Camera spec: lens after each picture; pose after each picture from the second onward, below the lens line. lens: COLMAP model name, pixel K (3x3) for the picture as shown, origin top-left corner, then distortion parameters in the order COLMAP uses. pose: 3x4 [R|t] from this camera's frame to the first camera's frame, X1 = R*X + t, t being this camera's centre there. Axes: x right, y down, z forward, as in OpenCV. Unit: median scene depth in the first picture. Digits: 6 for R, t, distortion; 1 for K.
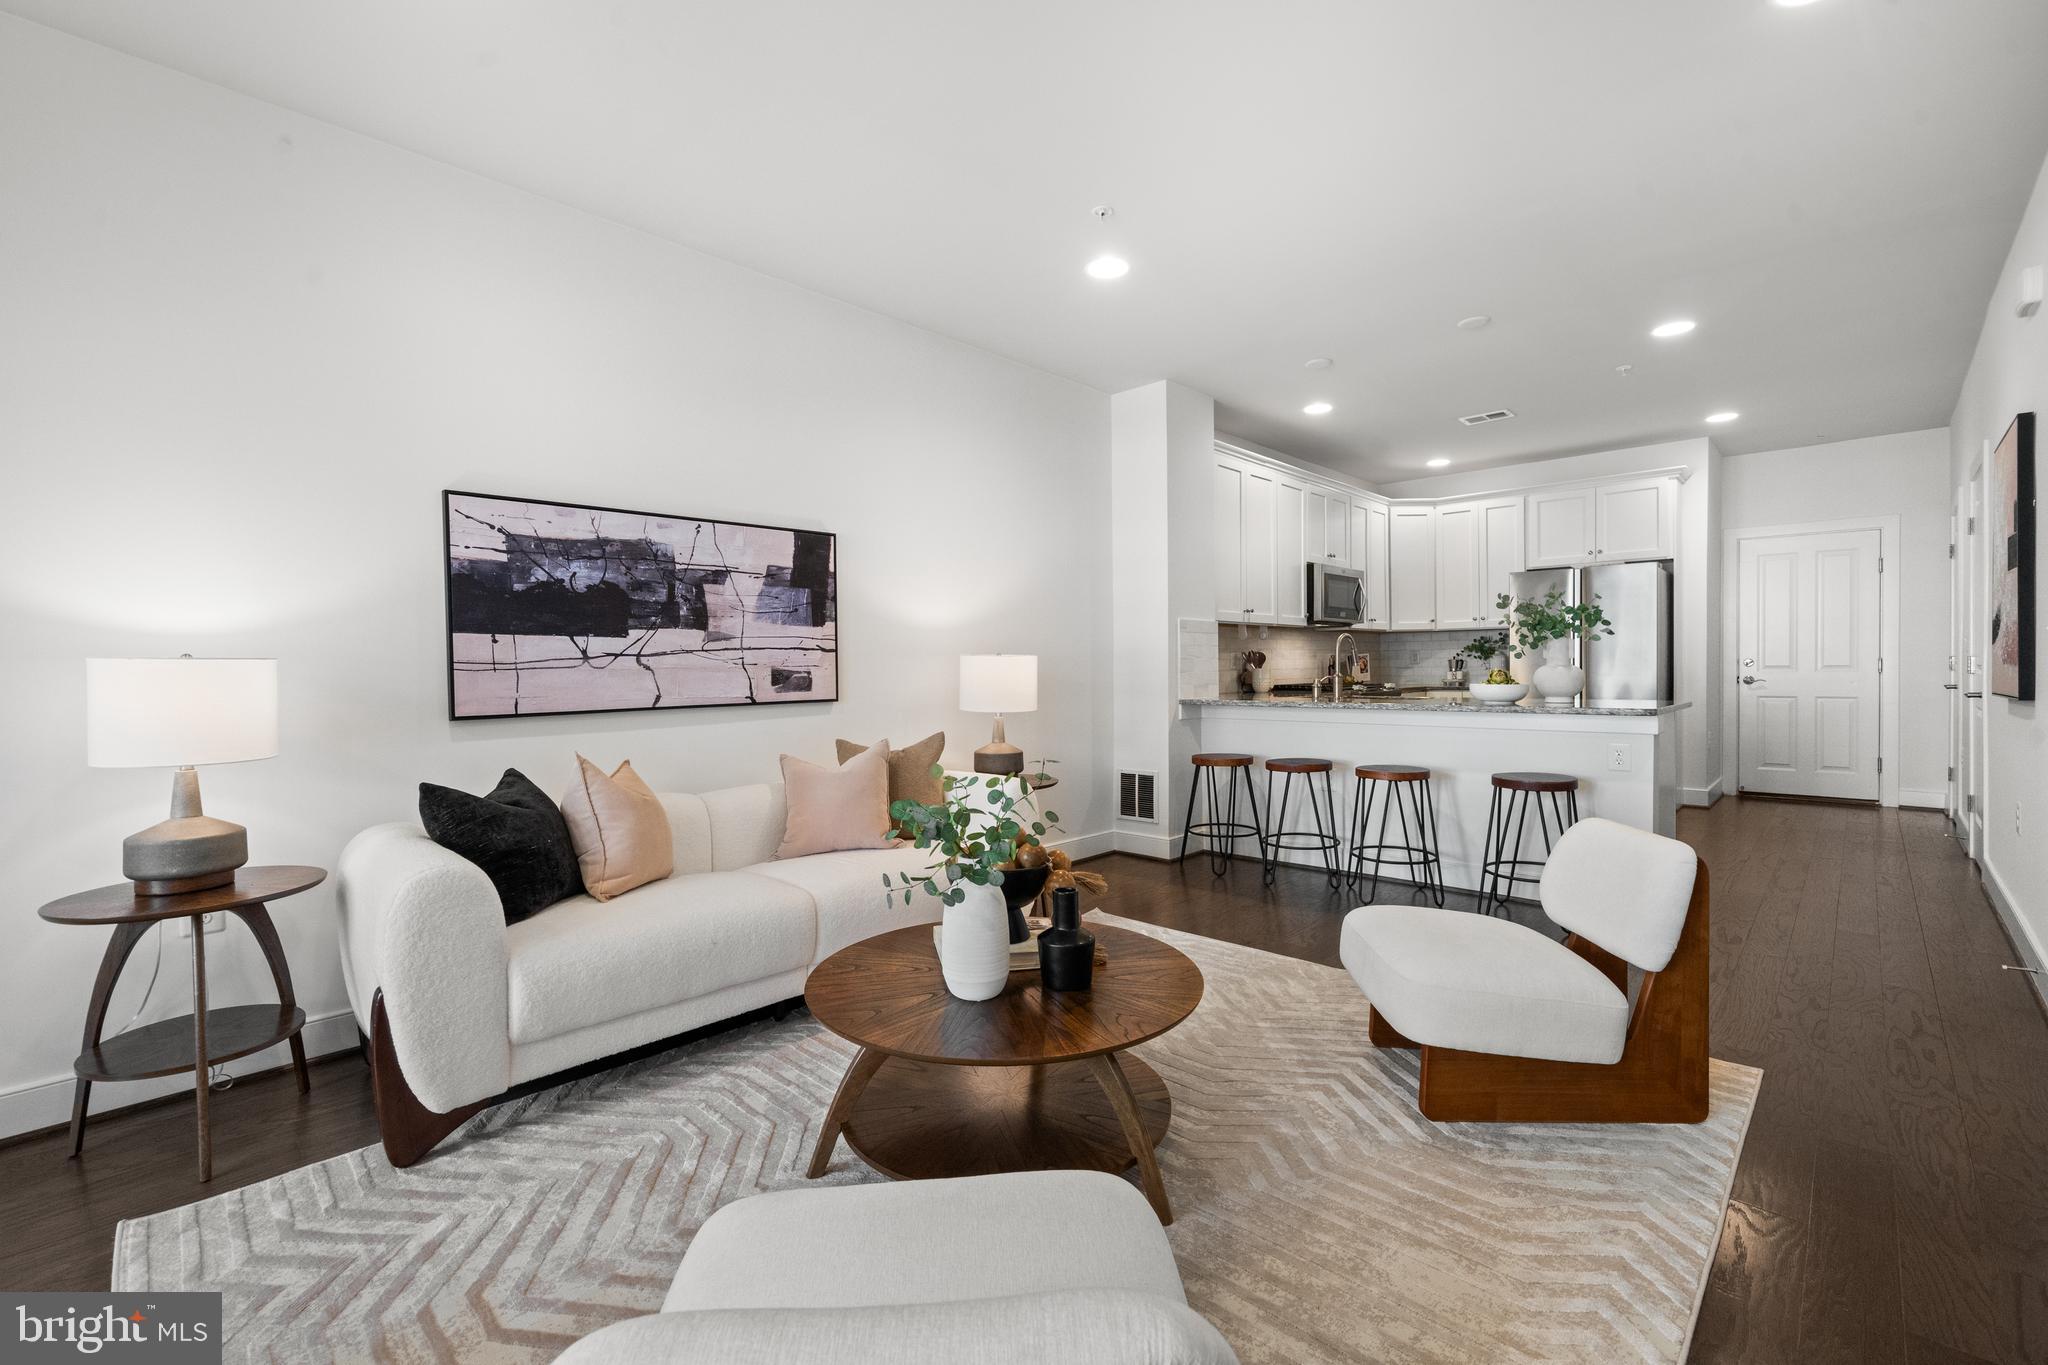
lens RADIAL K [[883.9, 0, 1024.0], [0, 883.9, 682.5], [0, 0, 1]] dist [0.000481, -0.000108]
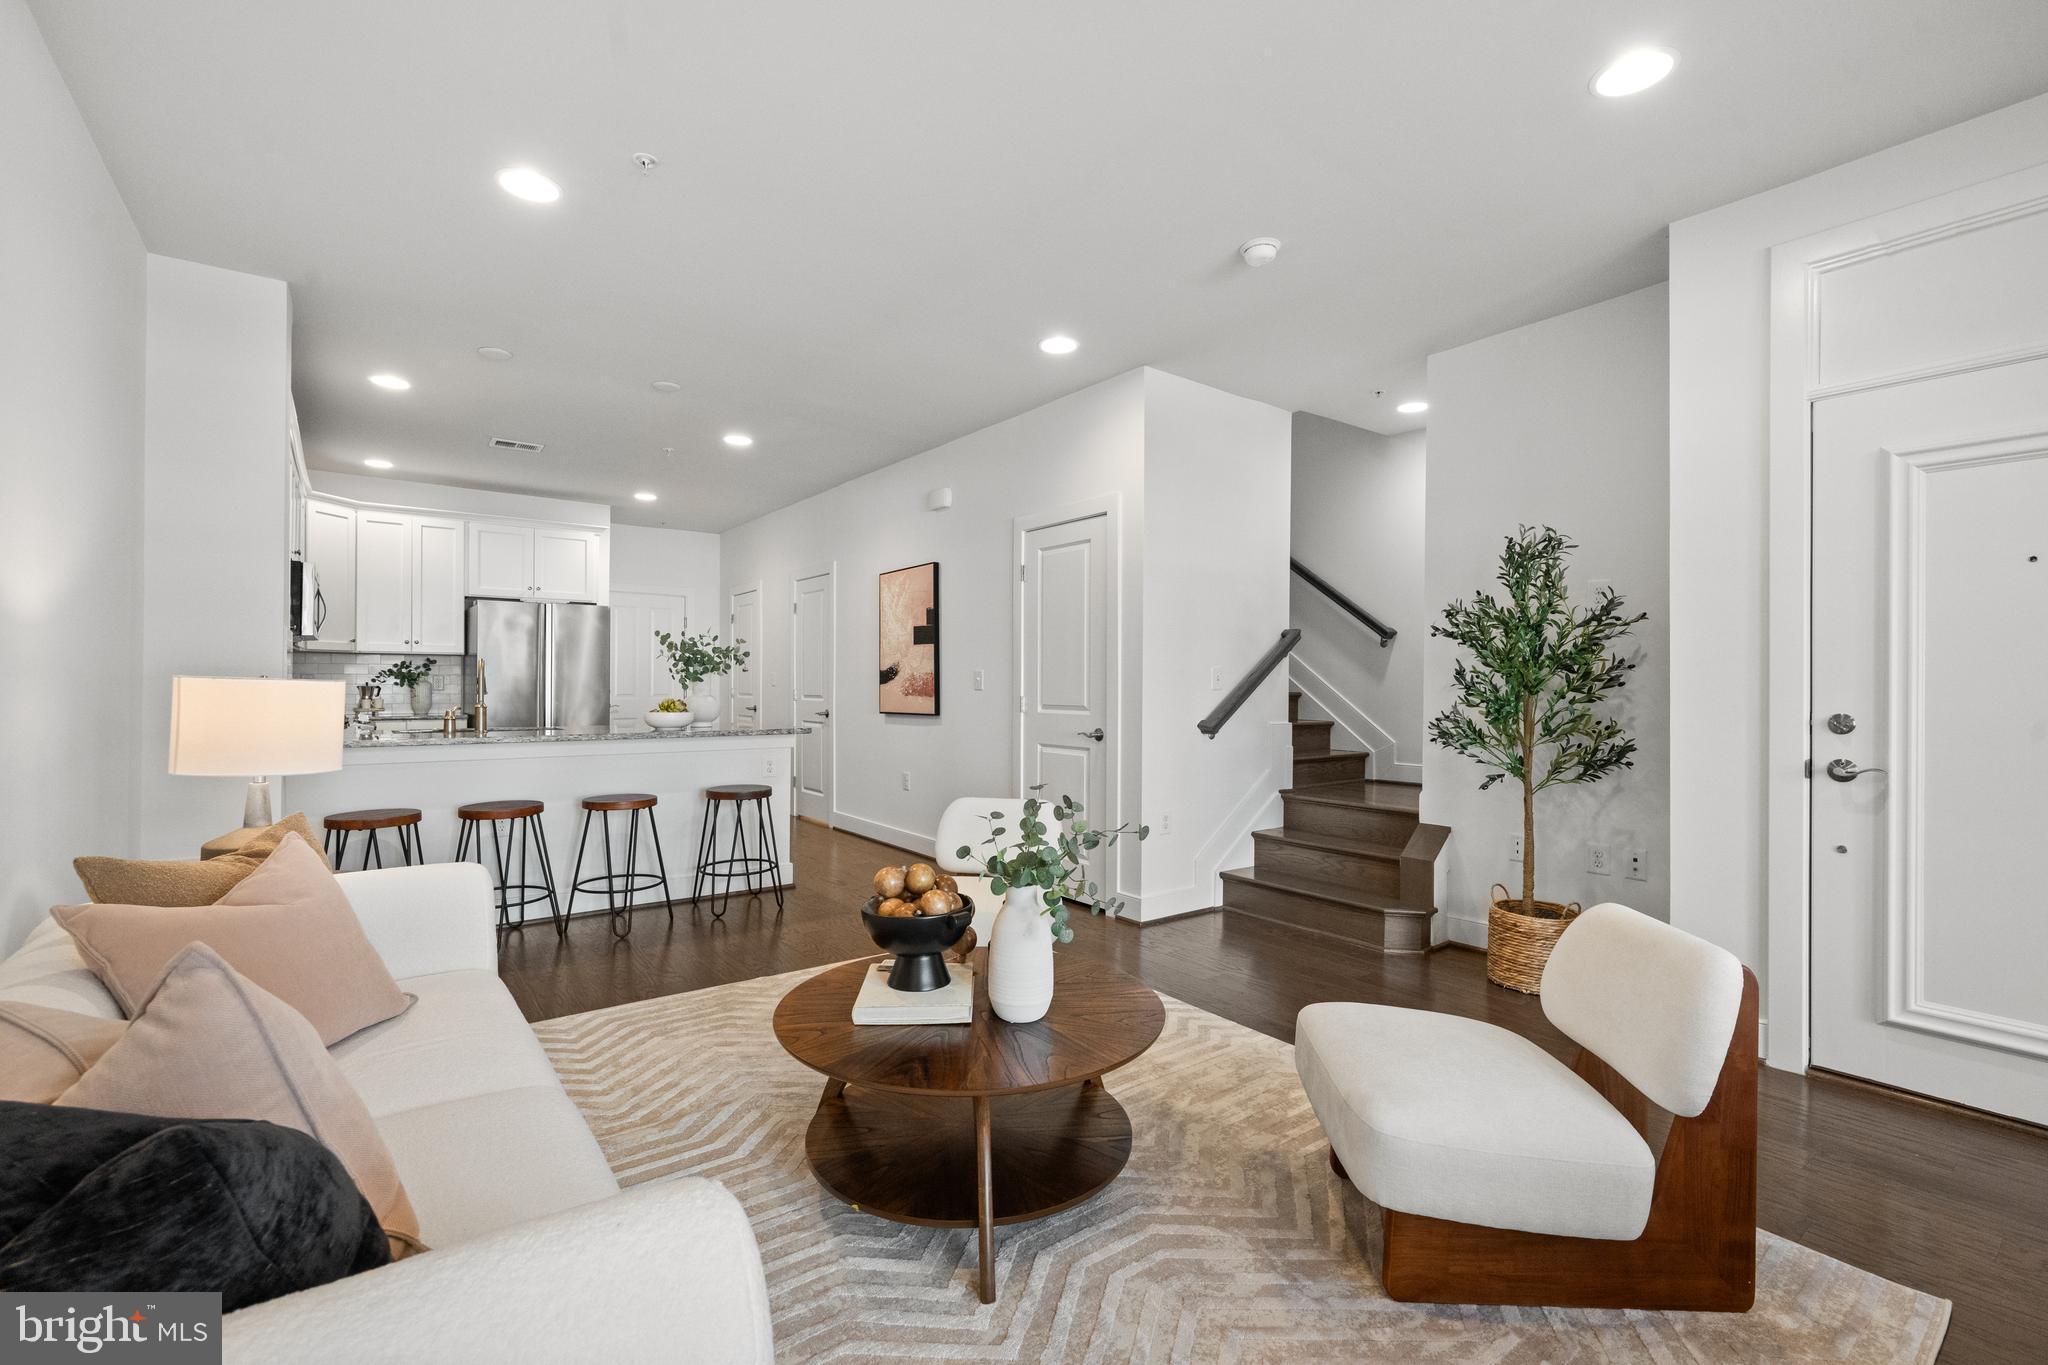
lens RADIAL K [[883.9, 0, 1024.0], [0, 883.9, 682.5], [0, 0, 1]] dist [0.000481, -0.000108]
pose [[0.172535, 0.012657, 0.984922, -0.564214], [0.012772, 0.999805, -0.015085, -0.015761], [-0.984921, 0.015183, 0.172340, 0.414527]]
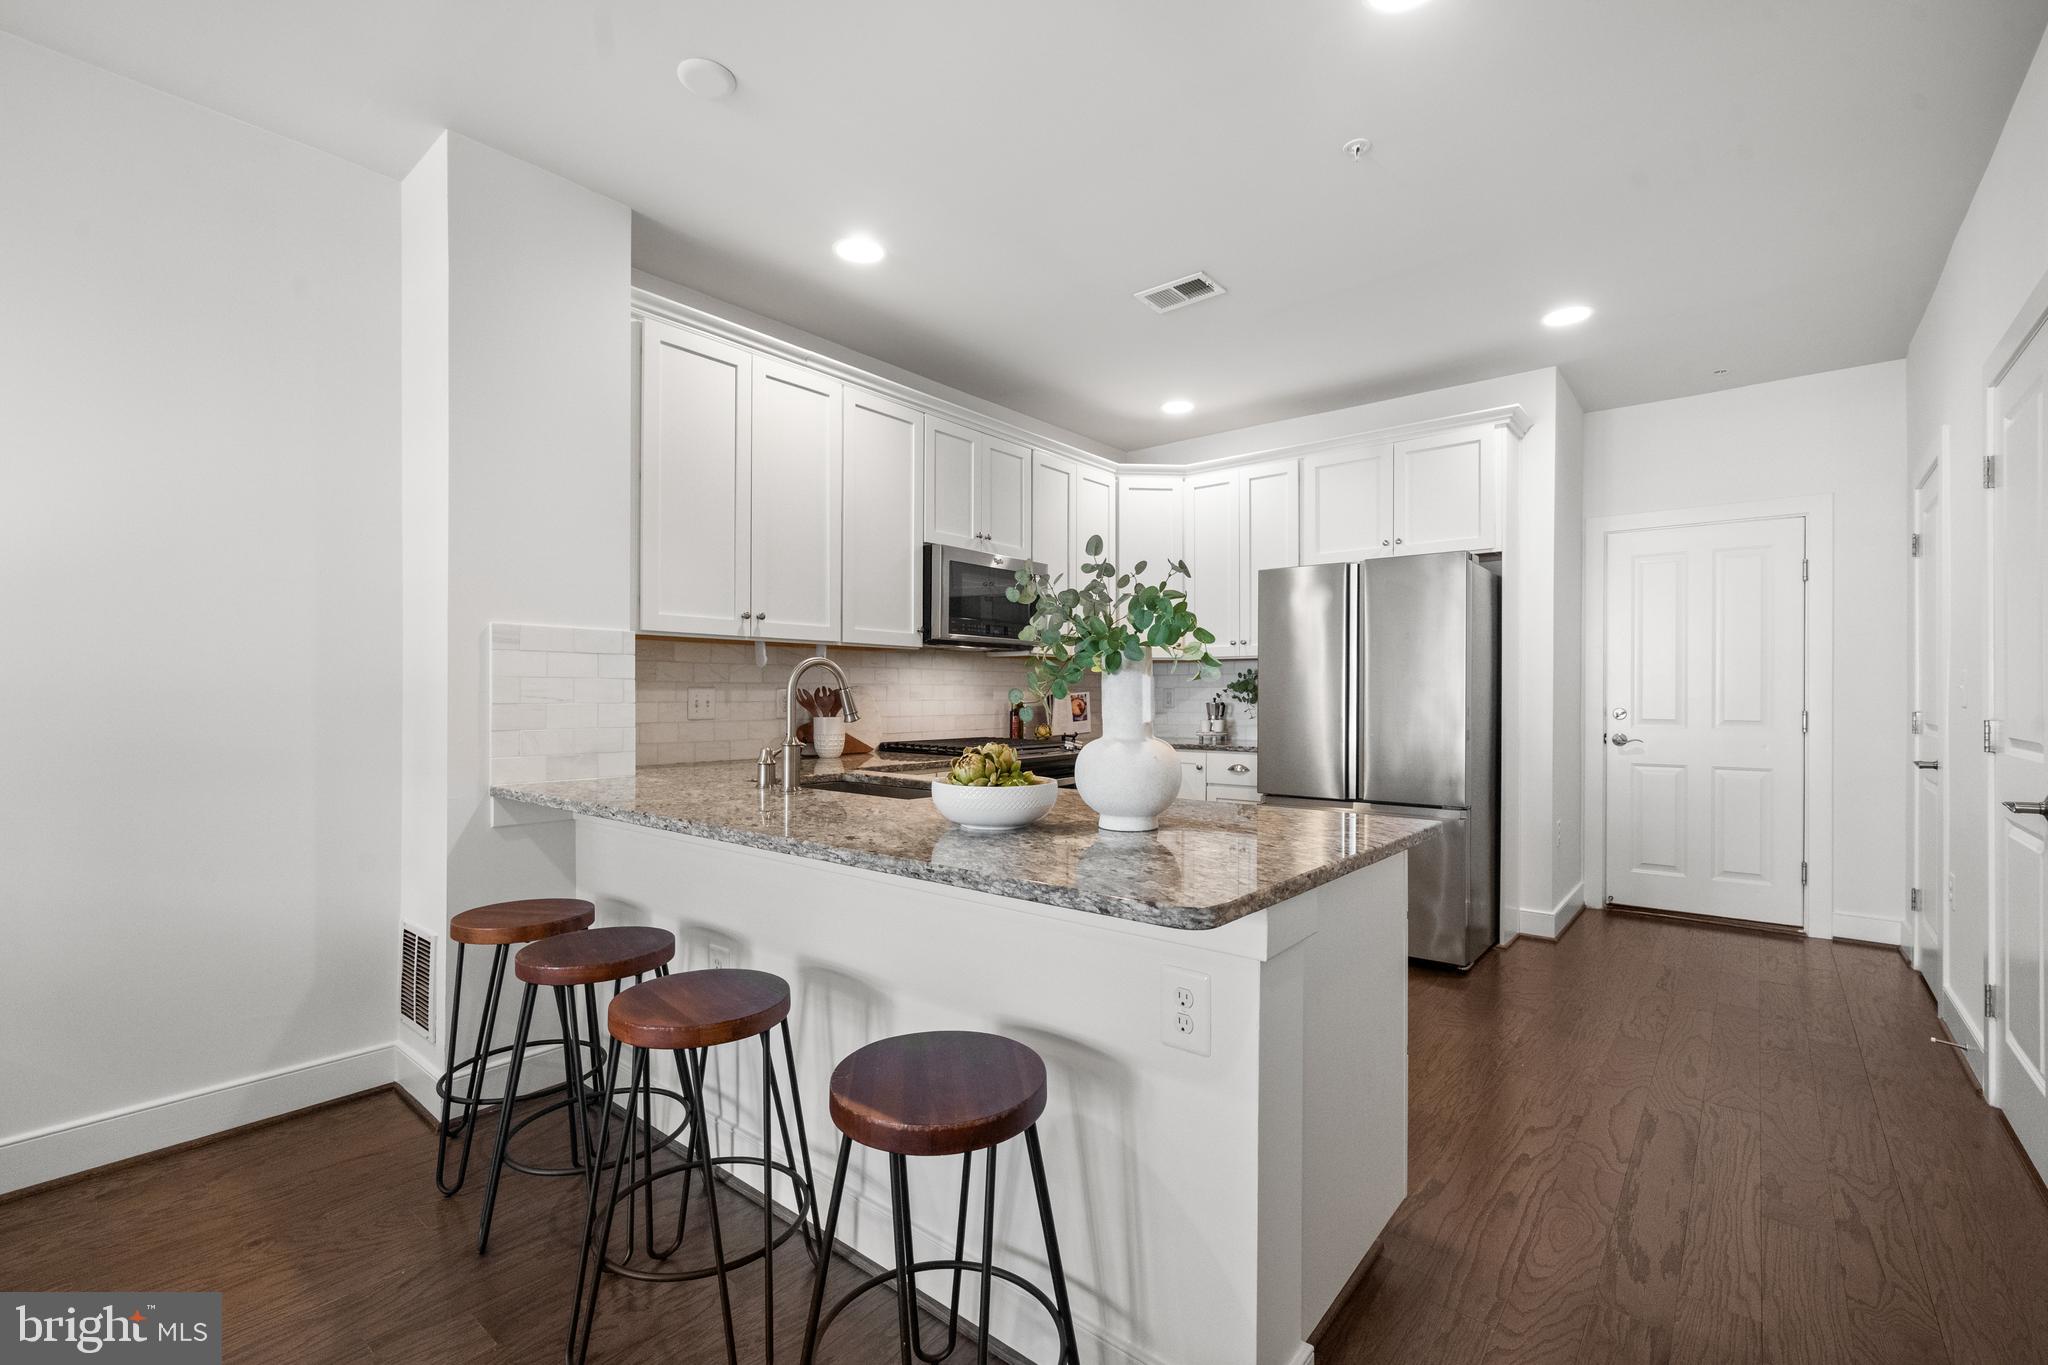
lens RADIAL K [[895.3, 0, 1028.1], [0, 895.3, 694.4], [0, 0, 1]] dist [0.000047, -0.000183]
pose [[0.997335, 0.012864, 0.071813, 0.605659], [-0.011462, 0.999736, -0.019895, -0.035221], [-0.072050, 0.019019, 0.997220, 0.662747]]
